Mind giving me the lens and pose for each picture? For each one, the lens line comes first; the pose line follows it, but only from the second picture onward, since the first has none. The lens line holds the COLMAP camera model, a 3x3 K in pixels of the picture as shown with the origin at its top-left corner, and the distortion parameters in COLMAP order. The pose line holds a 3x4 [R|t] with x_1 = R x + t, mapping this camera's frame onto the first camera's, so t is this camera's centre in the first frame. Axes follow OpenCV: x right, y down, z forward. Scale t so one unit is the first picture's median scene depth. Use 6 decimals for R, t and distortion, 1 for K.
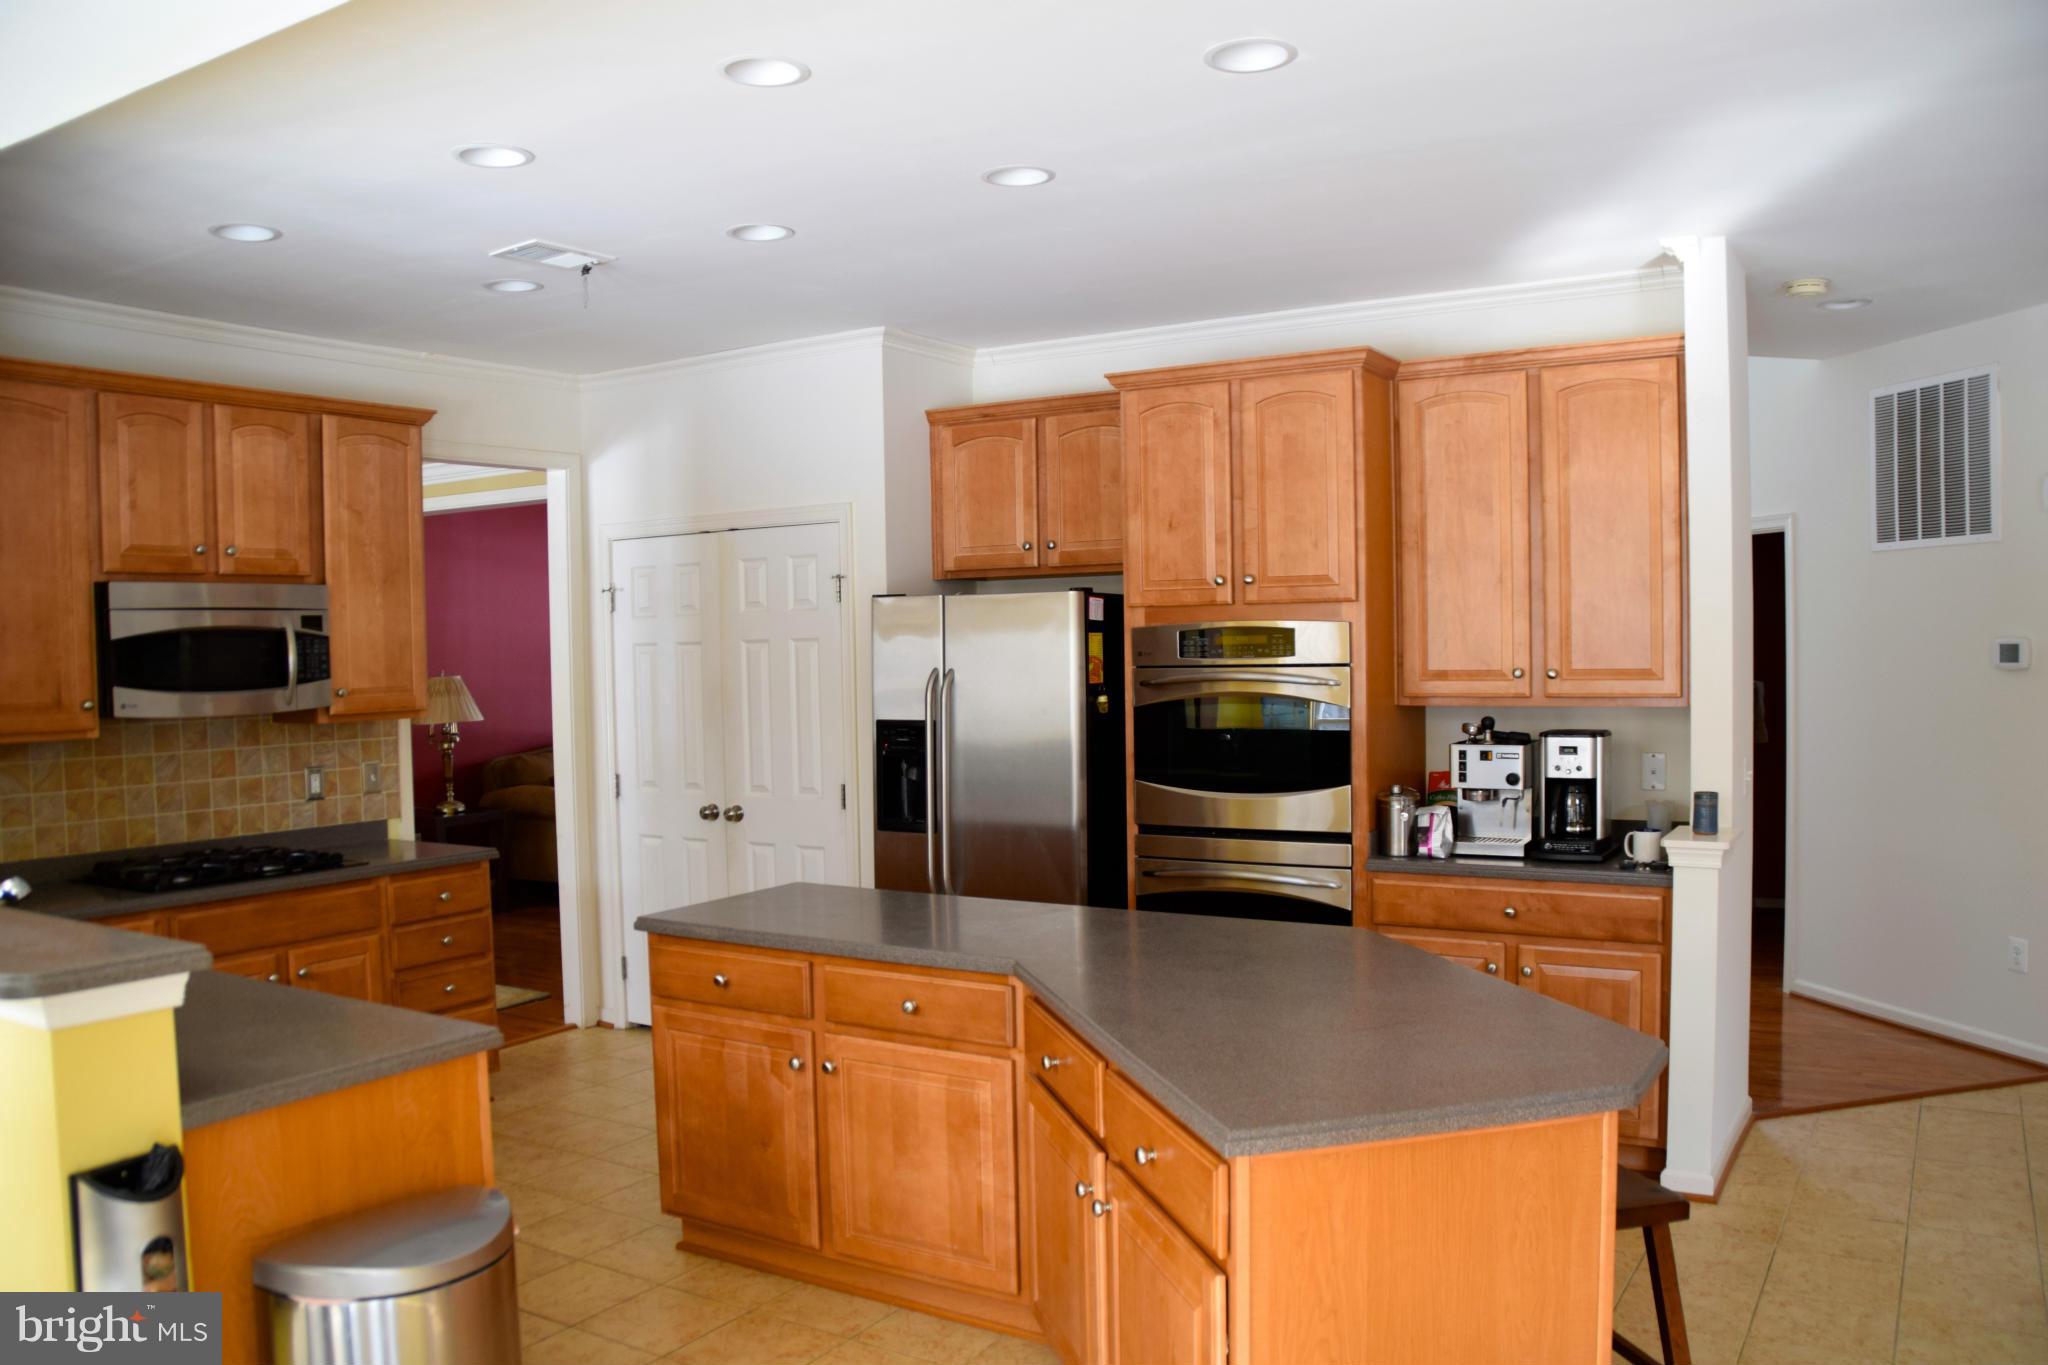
lens RADIAL K [[1560.9, 0, 1026.7], [0, 1560.9, 689.5], [0, 0, 1]] dist [-0.101035, 0.019297]
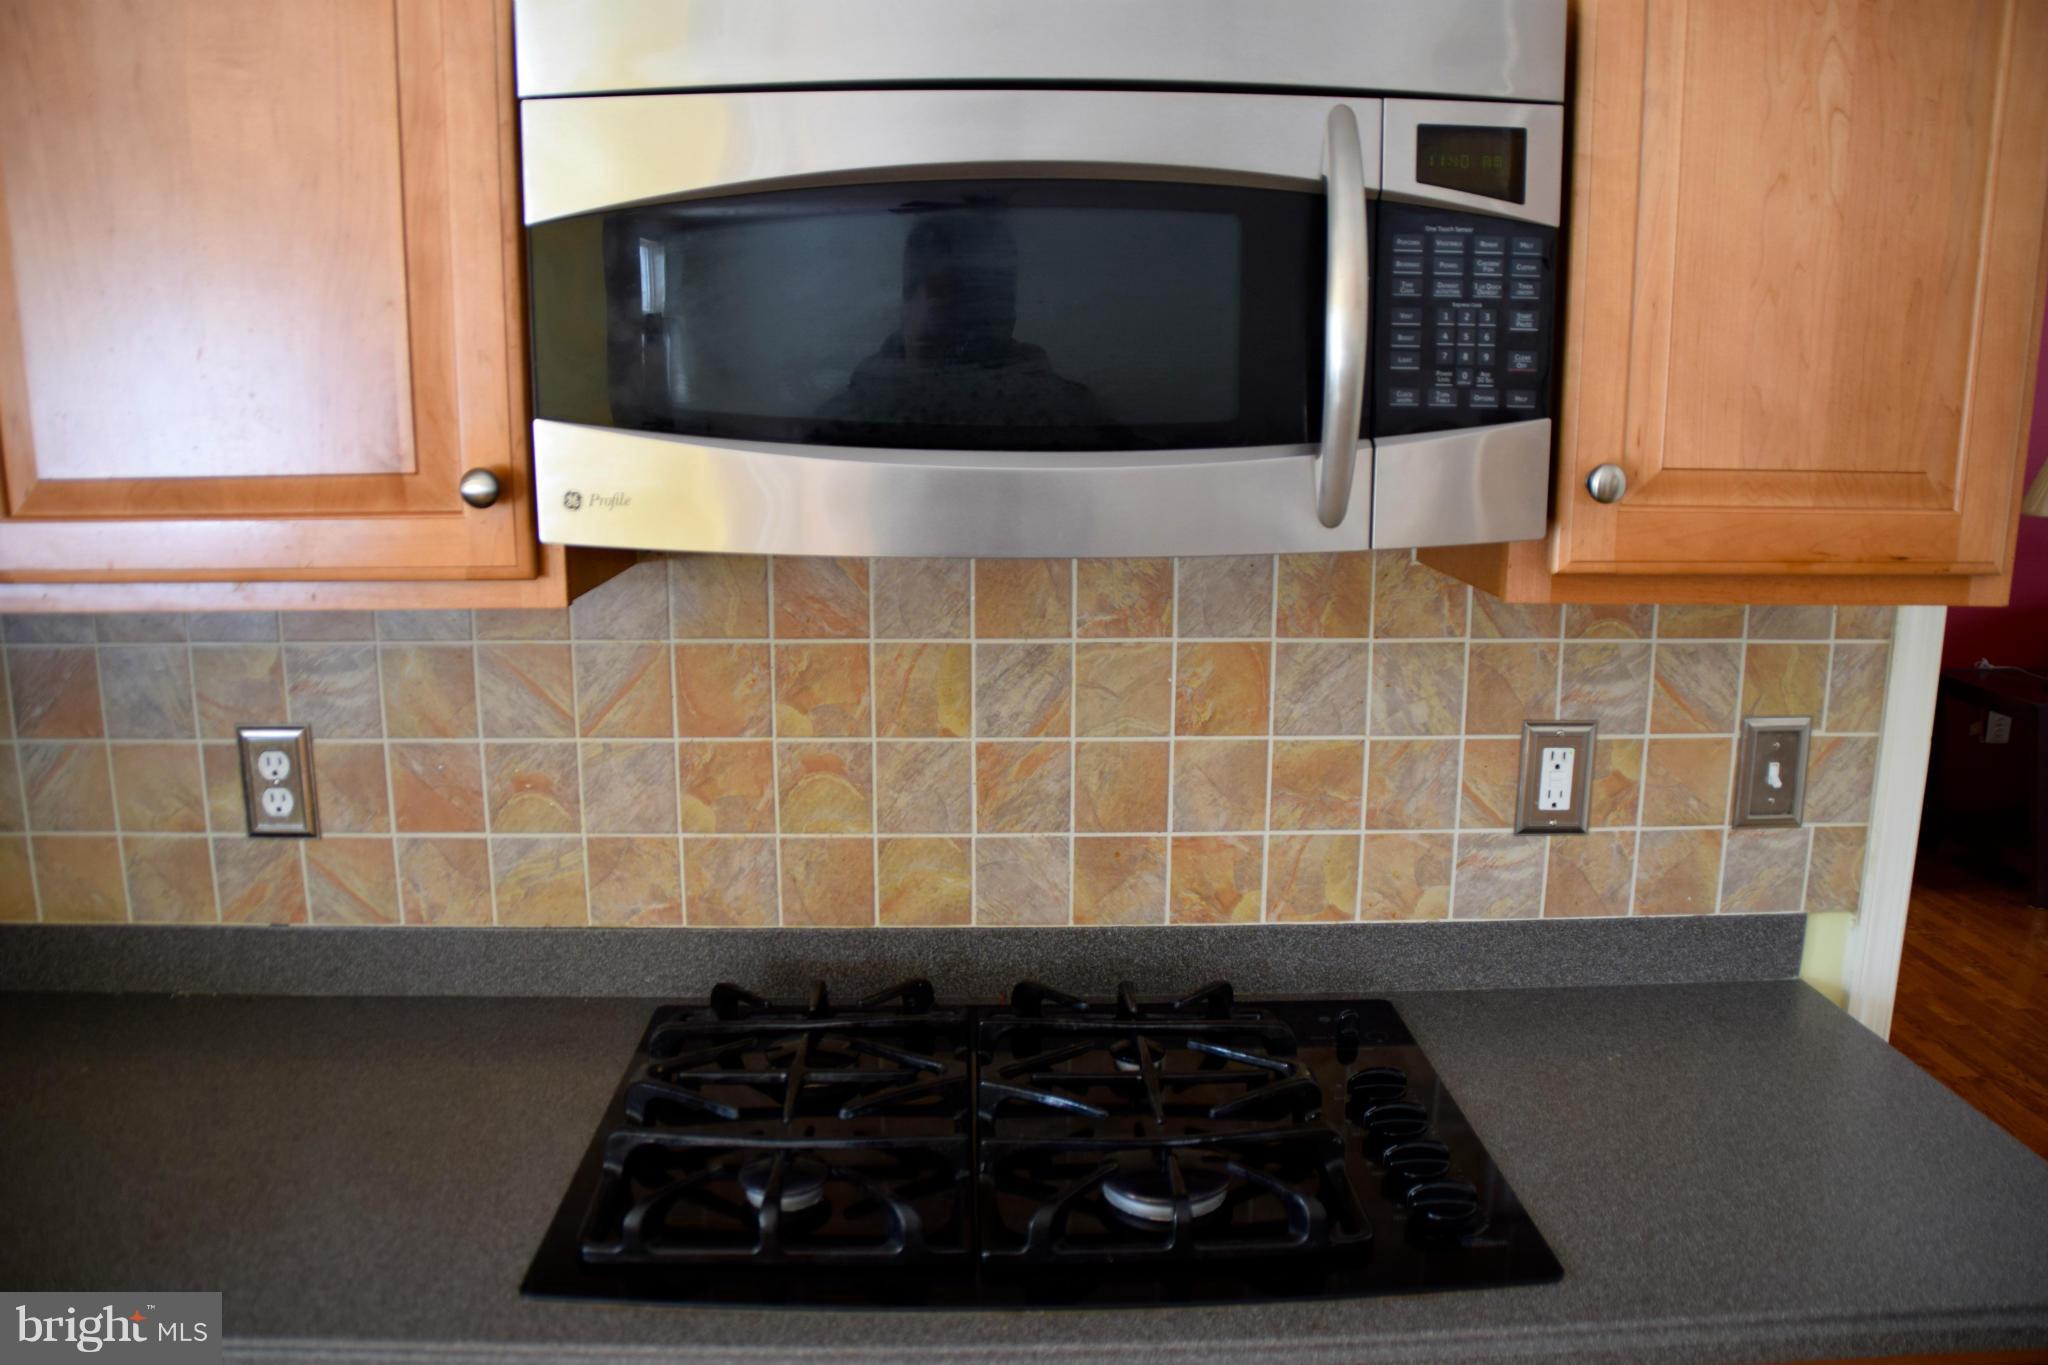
lens RADIAL K [[1560.9, 0, 1019.1], [0, 1560.9, 696.5], [0, 0, 1]] dist [-0.101035, 0.019297]
pose [[0.551306, 0.191788, -0.811960, -0.307457], [-0.039939, 0.978170, 0.203930, -0.010144], [0.833347, -0.079999, 0.546931, 0.810299]]
